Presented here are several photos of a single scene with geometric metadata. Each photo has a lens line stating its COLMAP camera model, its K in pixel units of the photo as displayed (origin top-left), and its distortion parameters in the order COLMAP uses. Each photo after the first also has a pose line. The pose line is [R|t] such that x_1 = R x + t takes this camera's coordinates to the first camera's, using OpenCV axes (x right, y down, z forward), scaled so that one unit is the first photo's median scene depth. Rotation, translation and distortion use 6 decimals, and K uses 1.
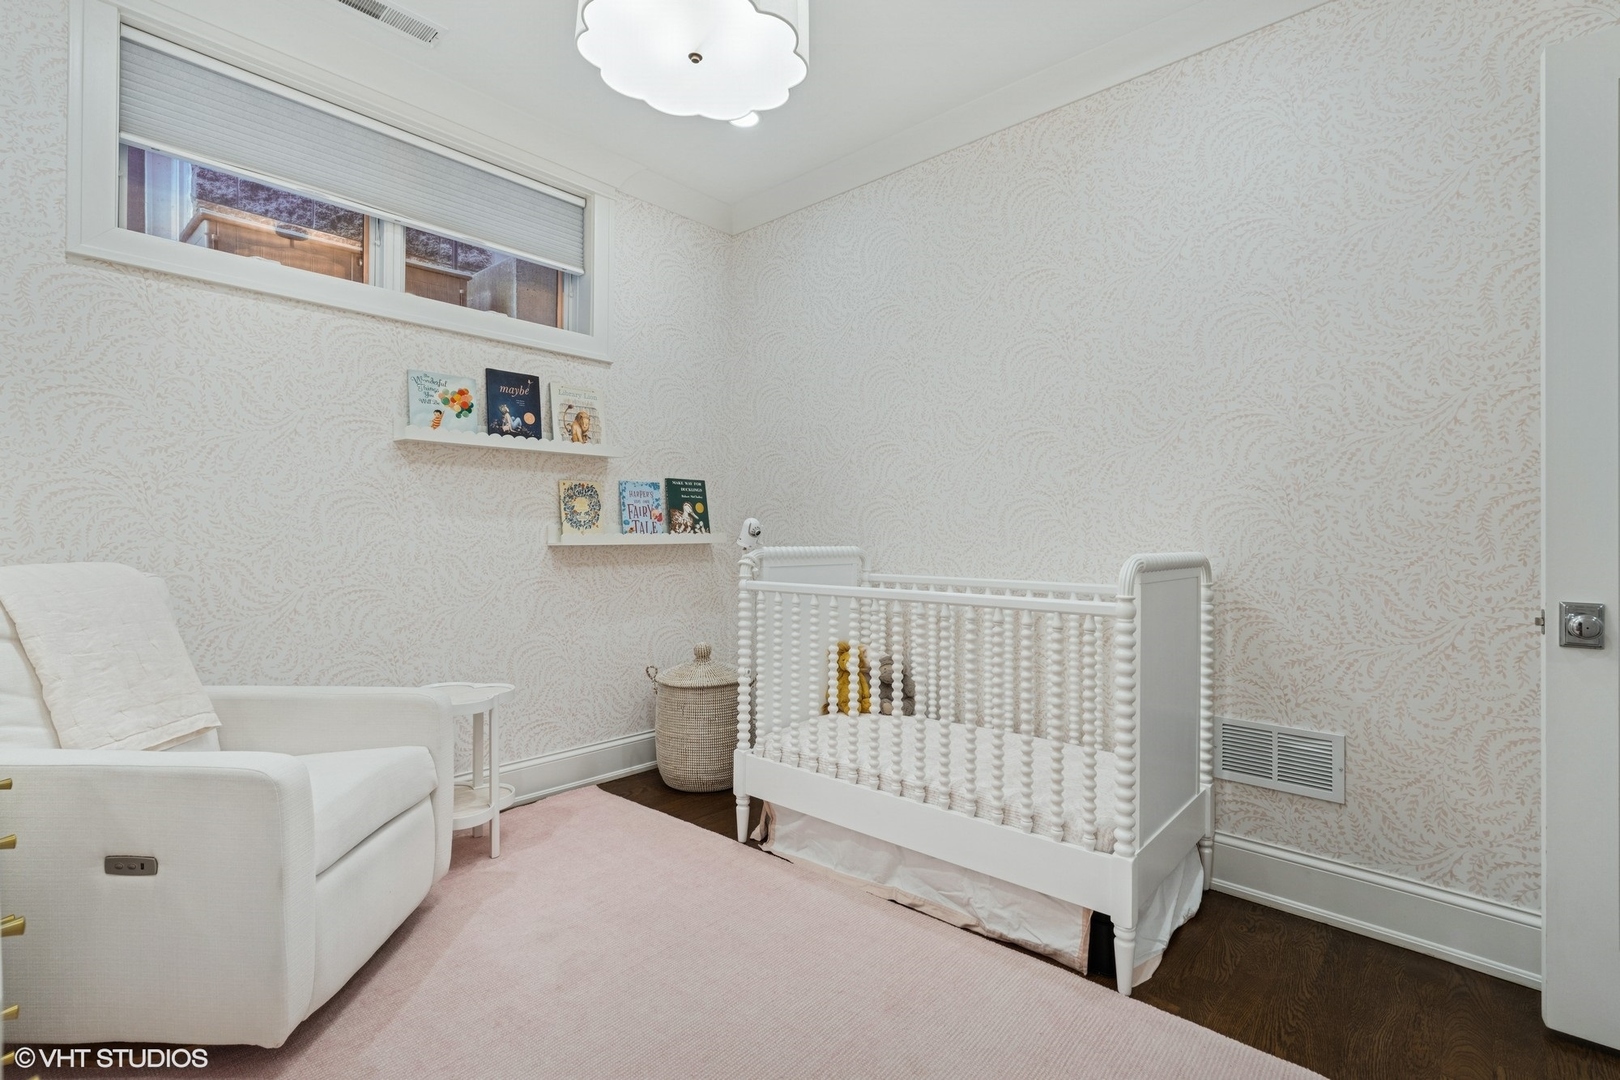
lens RADIAL K [[754.5, 0, 807.8], [0, 754.5, 537.2], [0, 0, 1]] dist [0.001408, -0.001171]
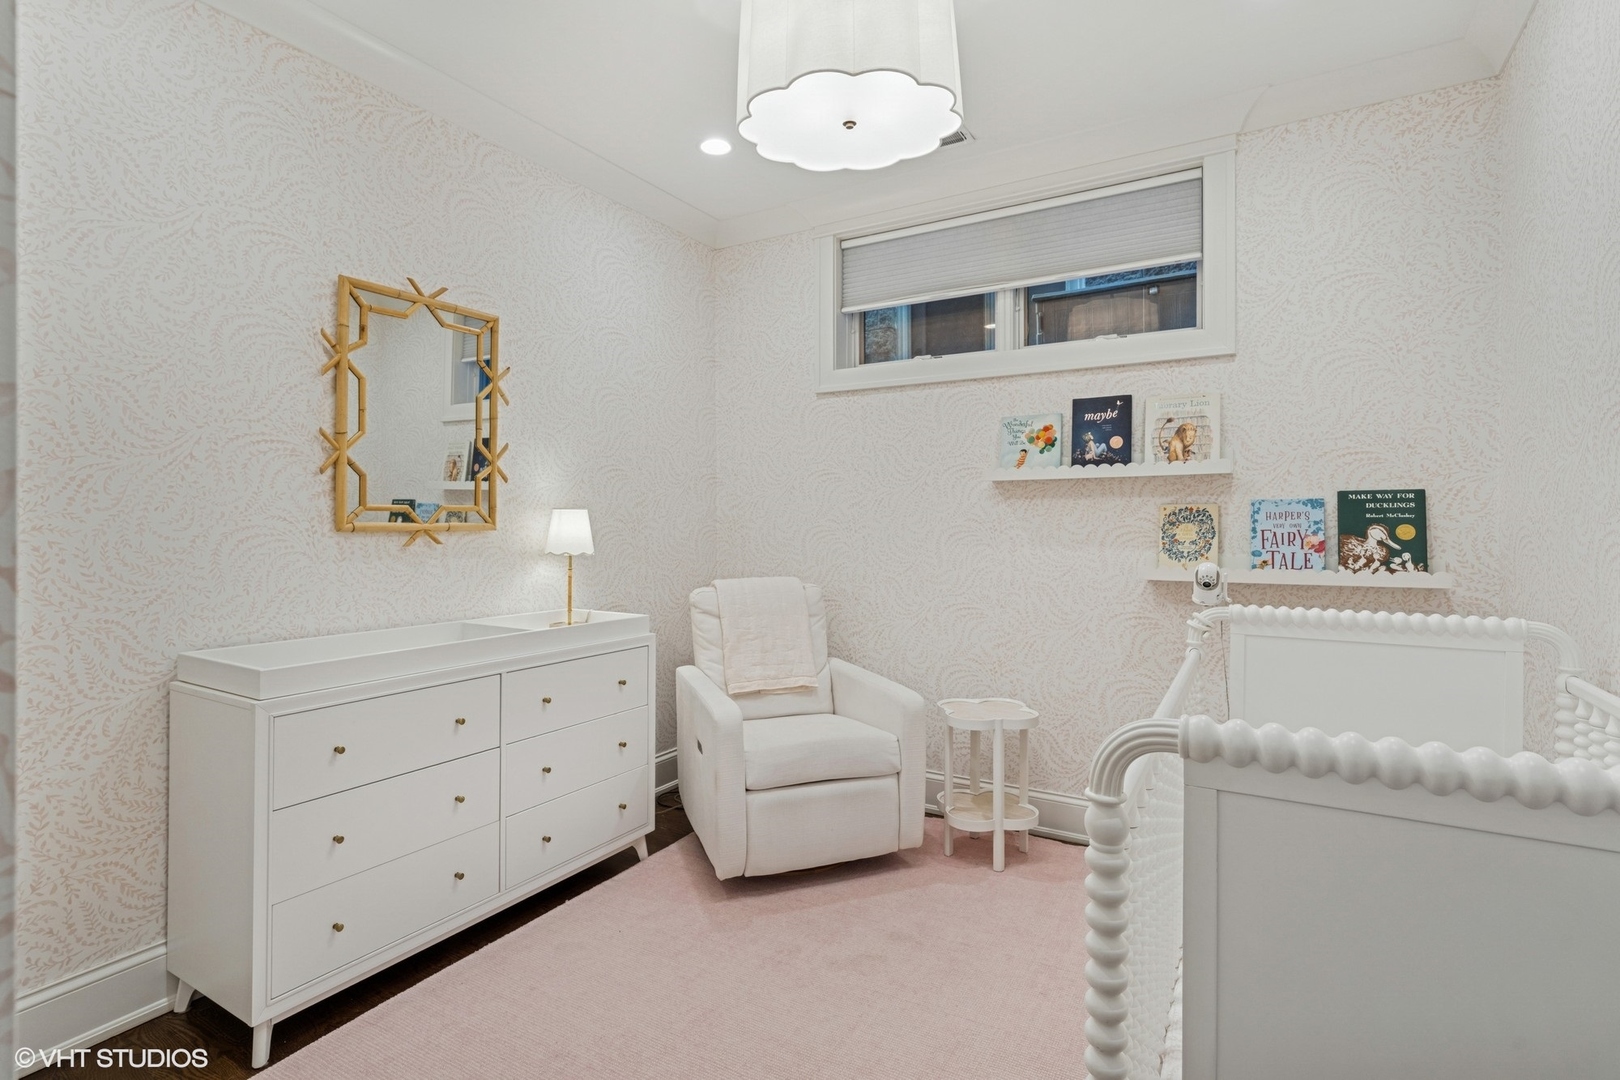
lens RADIAL K [[773.7, 0, 812.0], [0, 773.7, 529.6], [0, 0, 1]] dist [-0.002227, 0.001543]
pose [[0.199702, 0.005151, -0.979843, 0.487380], [-0.001978, 0.999986, 0.004854, -0.051499], [0.979855, 0.000969, 0.199709, 0.426390]]
